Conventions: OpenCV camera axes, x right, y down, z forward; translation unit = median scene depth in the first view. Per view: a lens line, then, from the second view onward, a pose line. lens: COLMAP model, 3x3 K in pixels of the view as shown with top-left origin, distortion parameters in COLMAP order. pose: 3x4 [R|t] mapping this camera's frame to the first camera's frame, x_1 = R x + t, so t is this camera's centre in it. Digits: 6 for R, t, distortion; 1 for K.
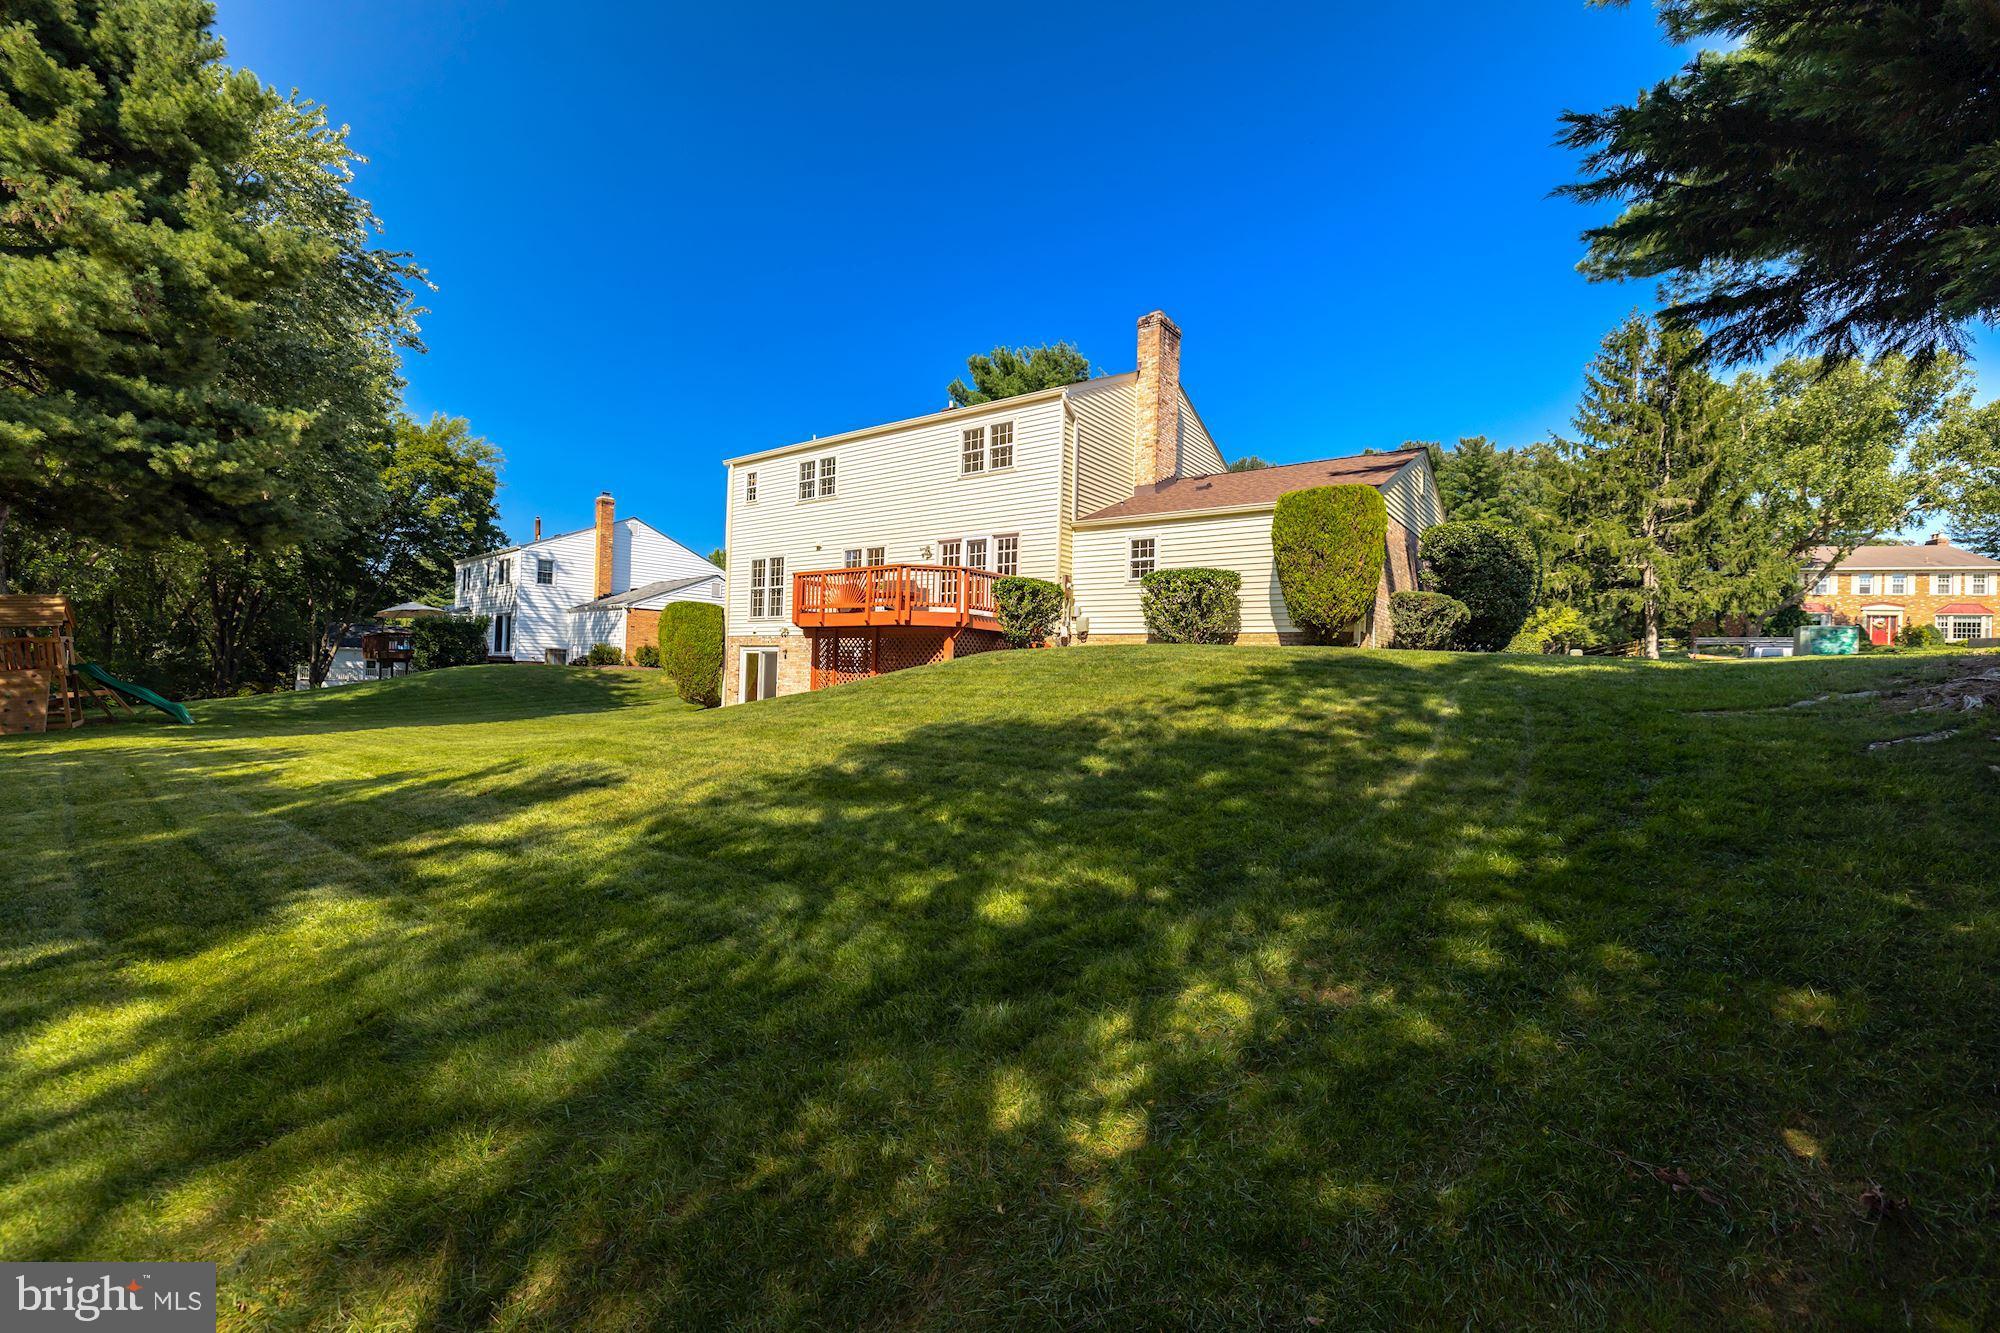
lens RADIAL K [[843.0, 0, 1000.0], [0, 843.0, 666.5], [0, 0, 1]] dist [-0.002753, -0.000303]
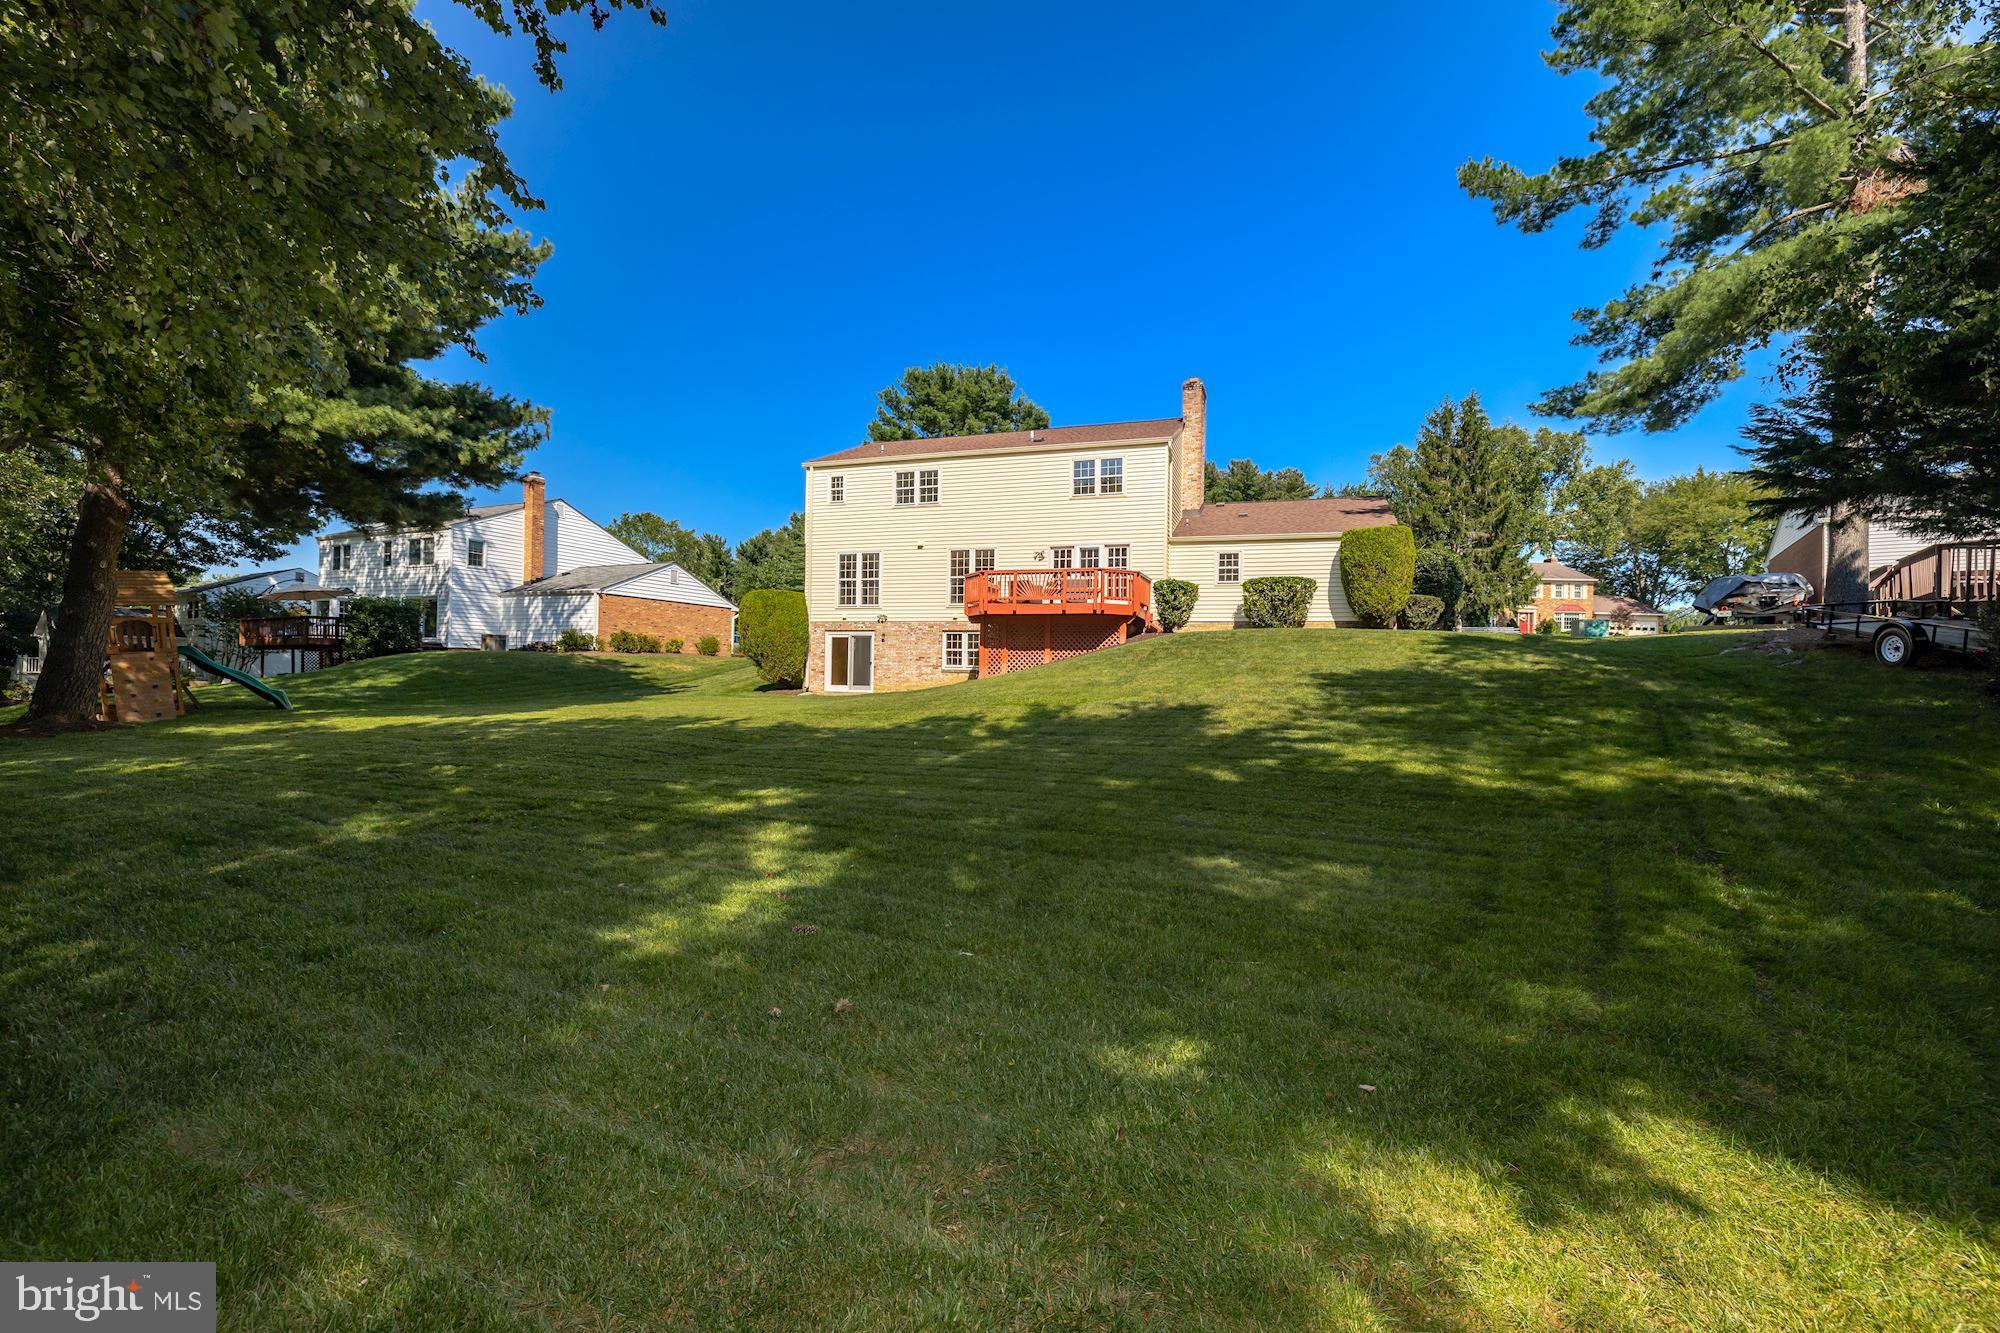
lens RADIAL K [[859.9, 0, 1000.0], [0, 859.9, 666.5], [0, 0, 1]] dist [0.001560, -0.000026]
pose [[0.948316, -0.010589, 0.317150, -0.488884], [0.007129, 0.999902, 0.012070, 0.012008], [-0.317246, -0.009185, 0.948299, -0.171116]]
